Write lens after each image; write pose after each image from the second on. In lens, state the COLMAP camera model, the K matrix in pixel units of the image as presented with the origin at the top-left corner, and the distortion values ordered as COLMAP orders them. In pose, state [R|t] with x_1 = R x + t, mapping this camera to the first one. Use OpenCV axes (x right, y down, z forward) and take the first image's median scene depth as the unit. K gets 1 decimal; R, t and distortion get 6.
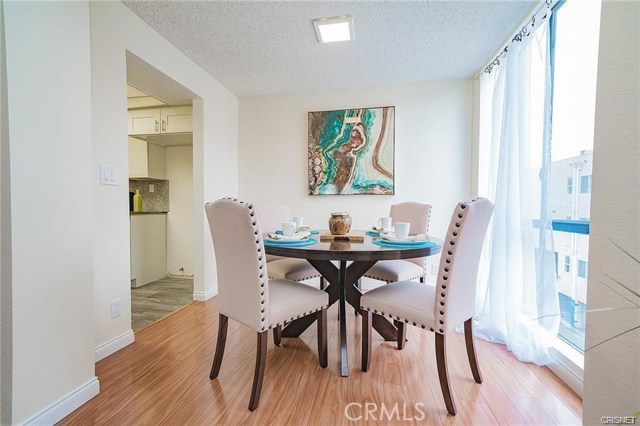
lens RADIAL K [[283.2, 0, 311.4], [0, 283.2, 215.8], [0, 0, 1]] dist [-0.001069, -0.000063]
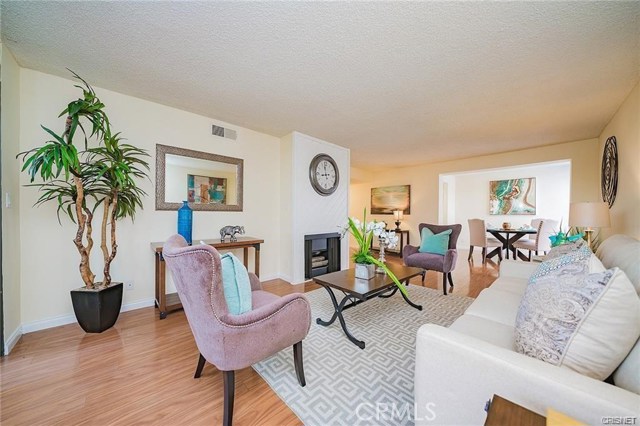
lens RADIAL K [[221.5, 0, 321.3], [0, 221.5, 212.7], [0, 0, 1]] dist [-0.017143, 0.000311]
pose [[0.828577, 0.003510, -0.559864, -0.251431], [-0.023720, 0.999303, -0.028838, 0.004972], [0.559372, 0.037174, 0.828082, -2.240746]]
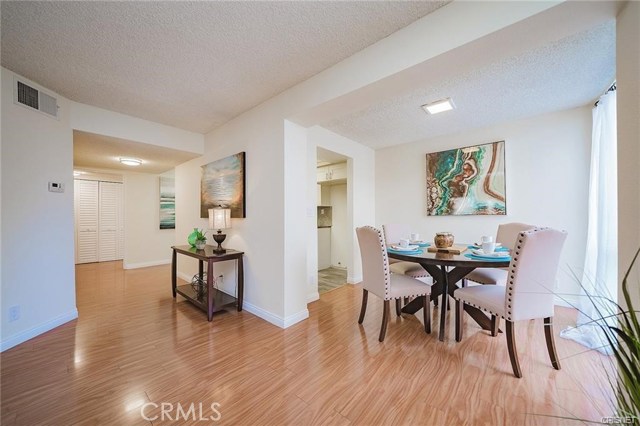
lens RADIAL K [[237.8, 0, 319.6], [0, 237.8, 212.3], [0, 0, 1]] dist [-0.008468, 0.000096]
pose [[0.882319, -0.013888, -0.470447, 0.106357], [-0.008382, 0.998942, -0.045210, -0.050776], [0.470577, 0.043833, 0.881269, -0.349941]]
